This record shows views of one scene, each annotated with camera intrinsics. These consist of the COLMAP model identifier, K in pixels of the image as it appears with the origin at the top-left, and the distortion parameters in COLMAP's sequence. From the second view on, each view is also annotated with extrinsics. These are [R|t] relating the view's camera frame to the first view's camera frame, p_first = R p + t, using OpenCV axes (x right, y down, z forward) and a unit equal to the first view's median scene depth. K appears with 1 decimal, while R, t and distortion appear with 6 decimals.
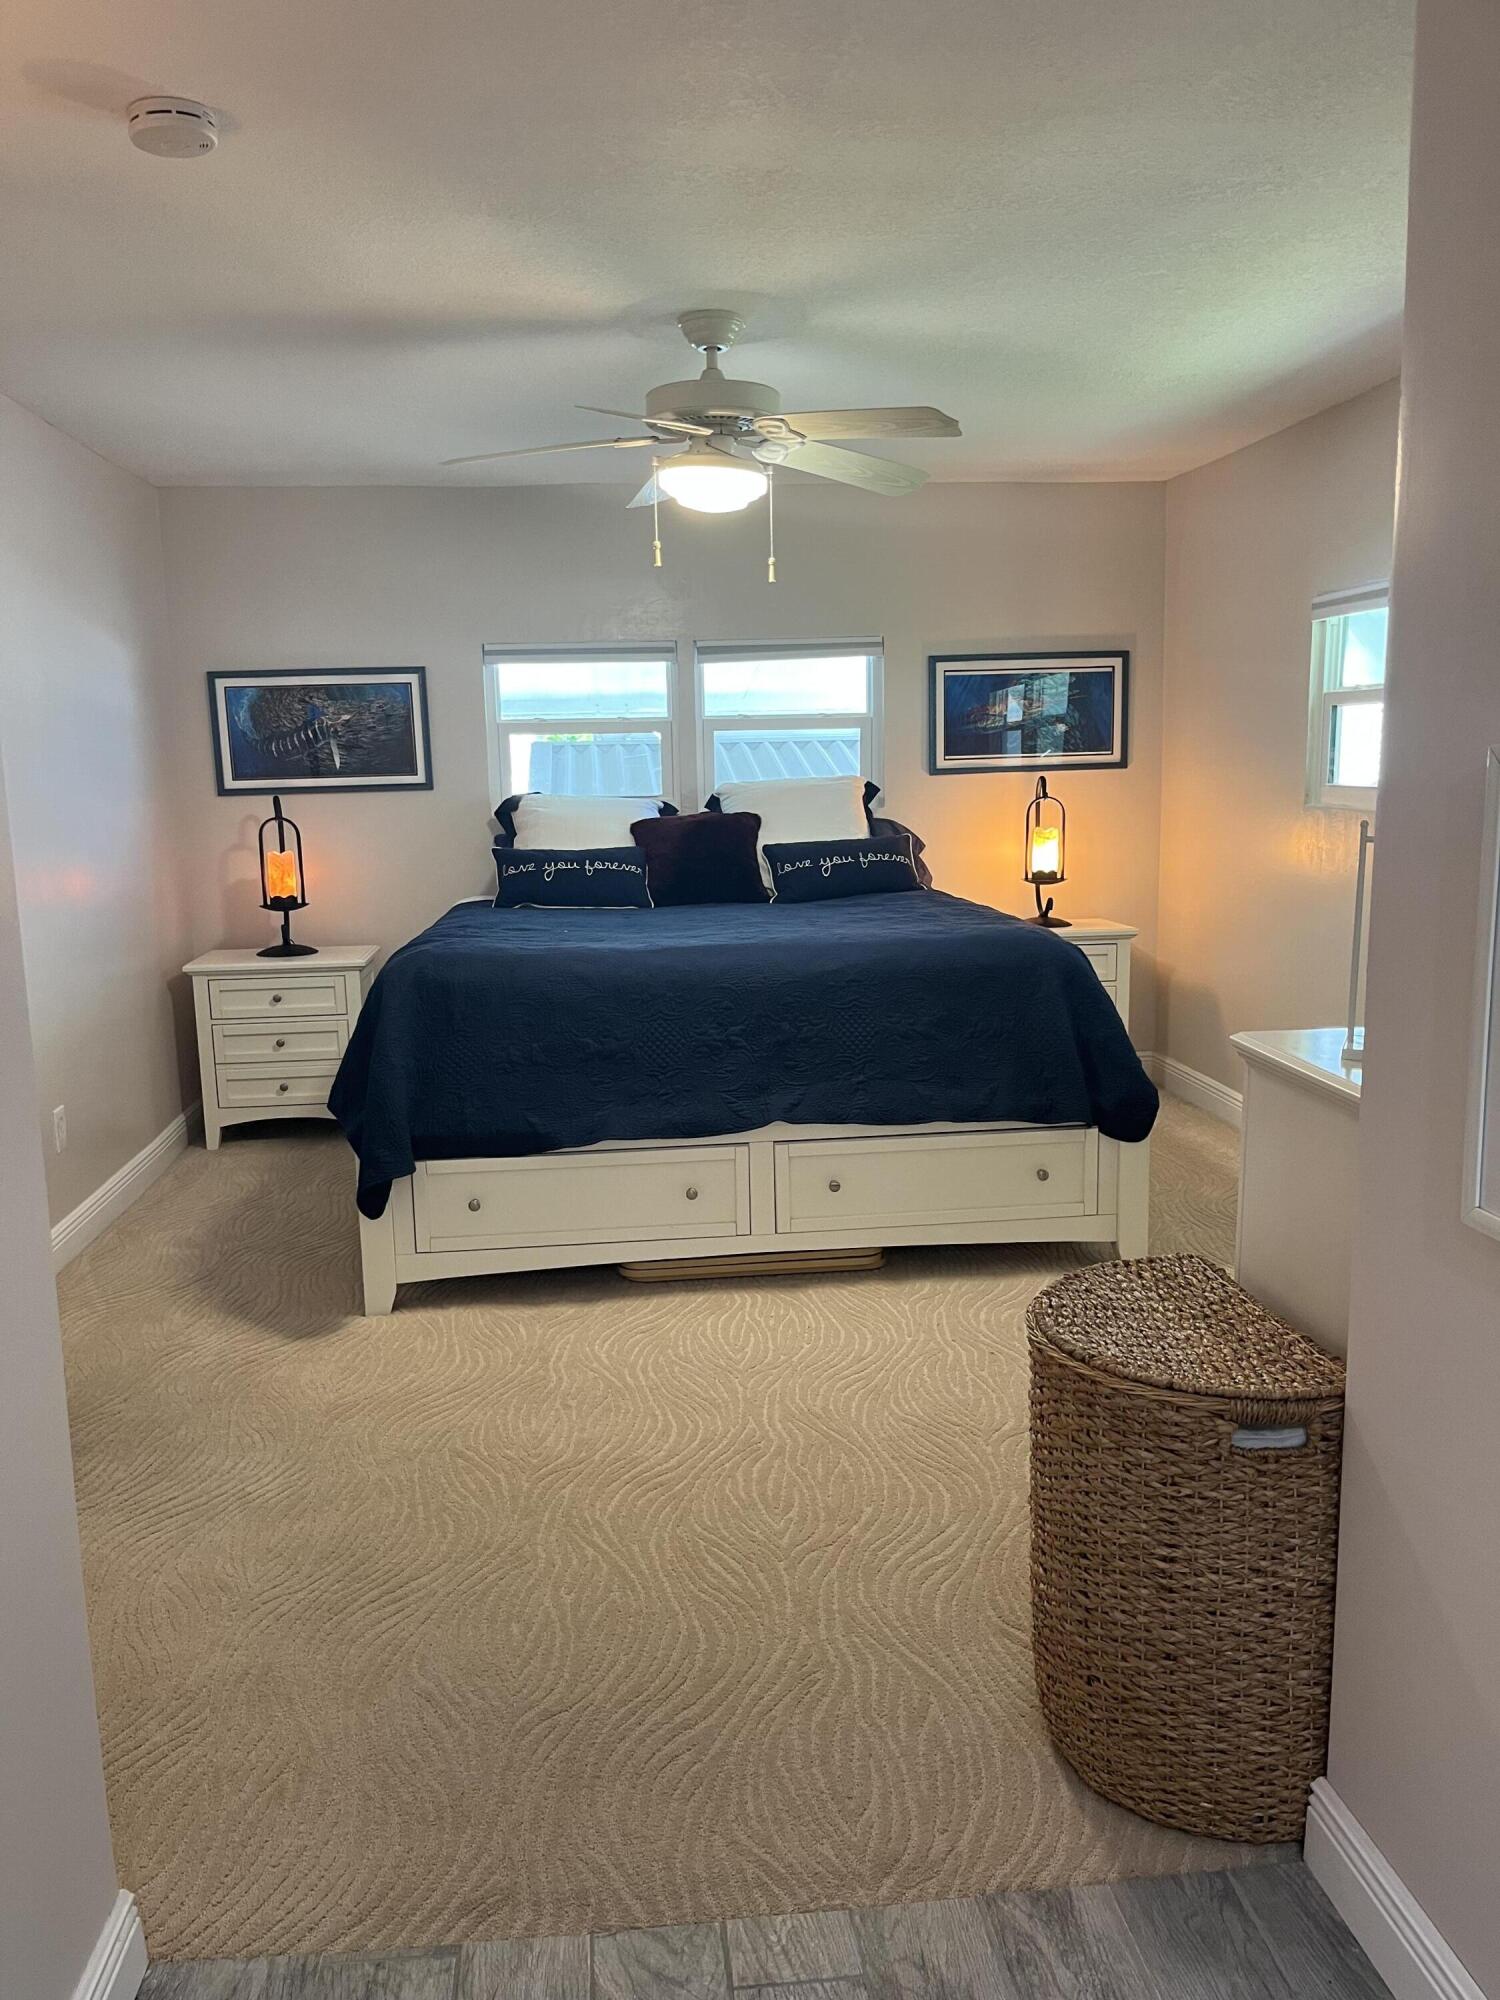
lens RADIAL K [[1513.1, 0, 755.7], [0, 1513.1, 1003.7], [0, 0, 1]] dist [0.057946, -0.089893]
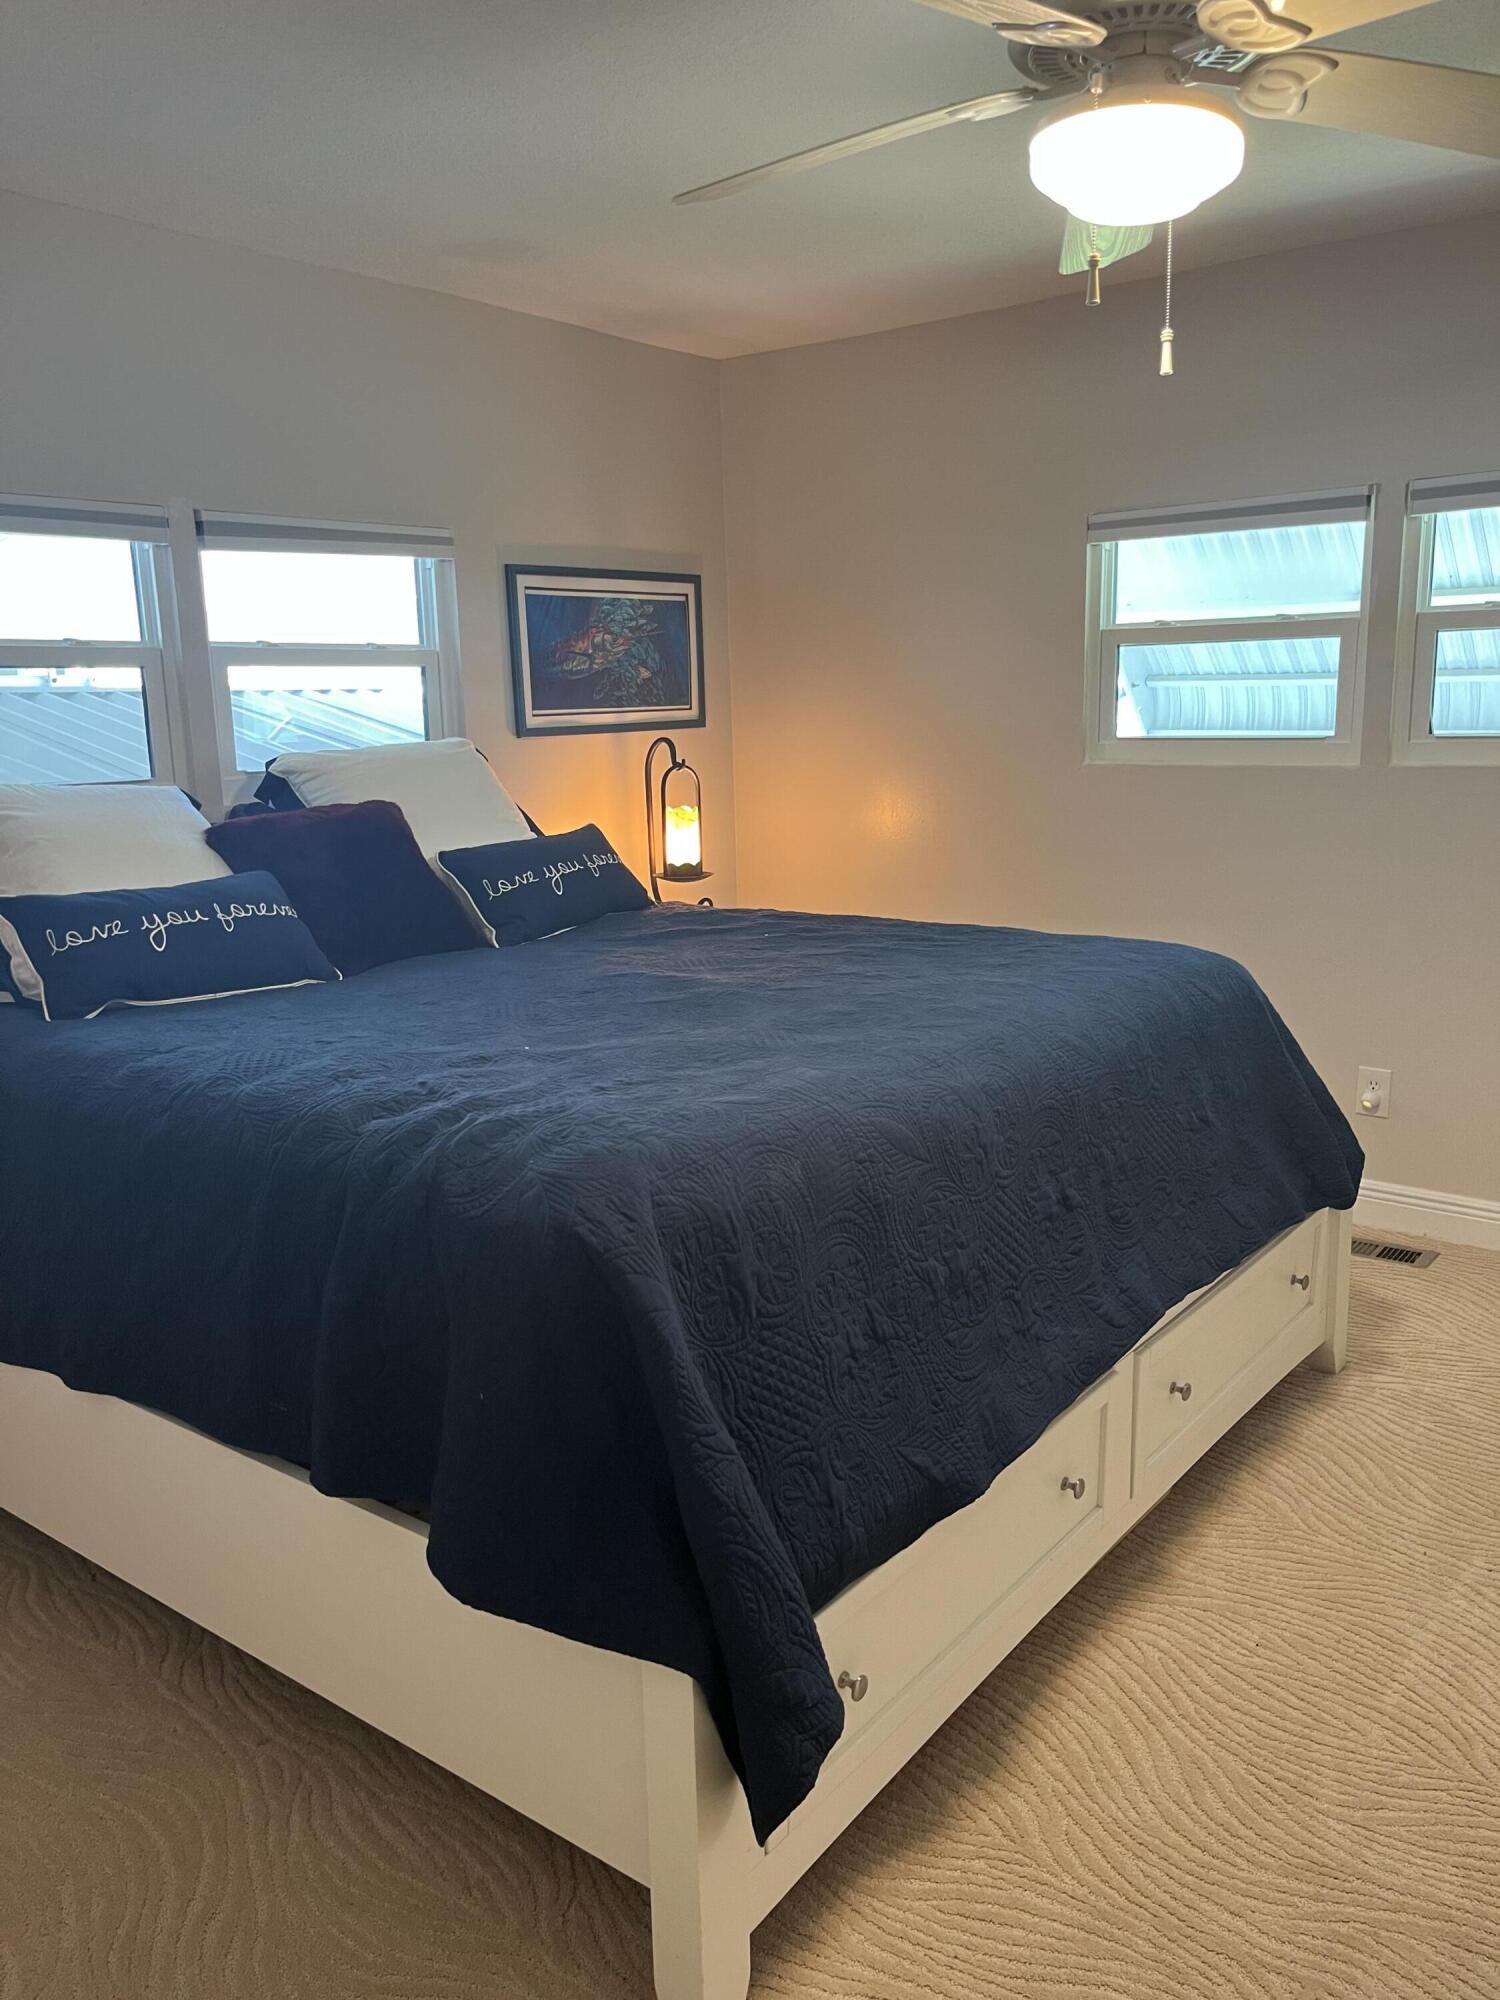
lens RADIAL K [[1513.1, 0, 751.2], [0, 1513.1, 1007.4], [0, 0, 1]] dist [0.057946, -0.089893]
pose [[0.696571, -0.140723, 0.703553, -0.320030], [0.127470, 0.989250, 0.071662, -0.065179], [-0.706074, 0.039764, 0.707021, 0.439691]]
